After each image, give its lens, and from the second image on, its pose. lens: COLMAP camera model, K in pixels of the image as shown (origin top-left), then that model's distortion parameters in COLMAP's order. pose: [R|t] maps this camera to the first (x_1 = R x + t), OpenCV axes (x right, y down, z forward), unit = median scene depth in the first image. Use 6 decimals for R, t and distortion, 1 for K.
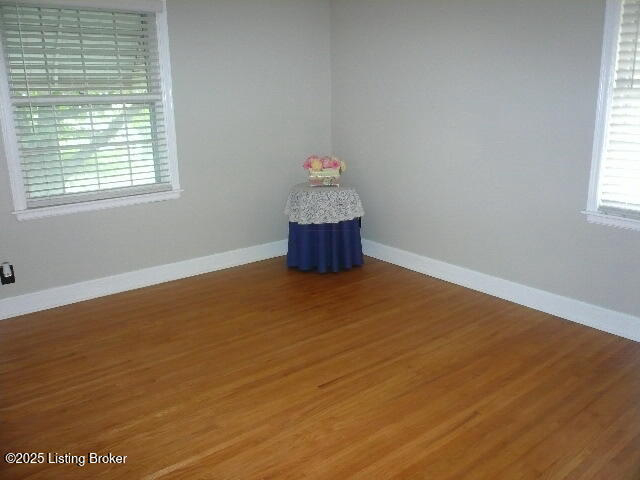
lens RADIAL K [[535.0, 0, 320.0], [0, 535.0, 240.0], [0, 0, 1]] dist [-0.131787, 0.135537]
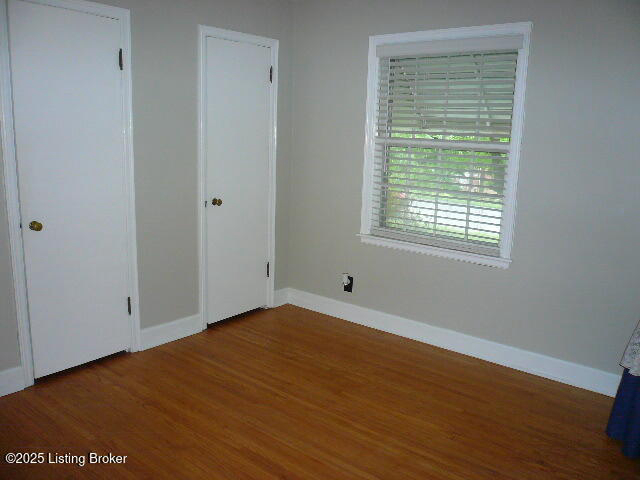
lens RADIAL K [[520.1, 0, 320.0], [0, 520.1, 240.0], [0, 0, 1]] dist [-0.120405, 0.124187]
pose [[0.247017, 0.210949, -0.945771, 0.443523], [-0.292853, 0.946629, 0.134653, -0.156209], [0.923699, 0.243710, 0.295611, 0.523950]]
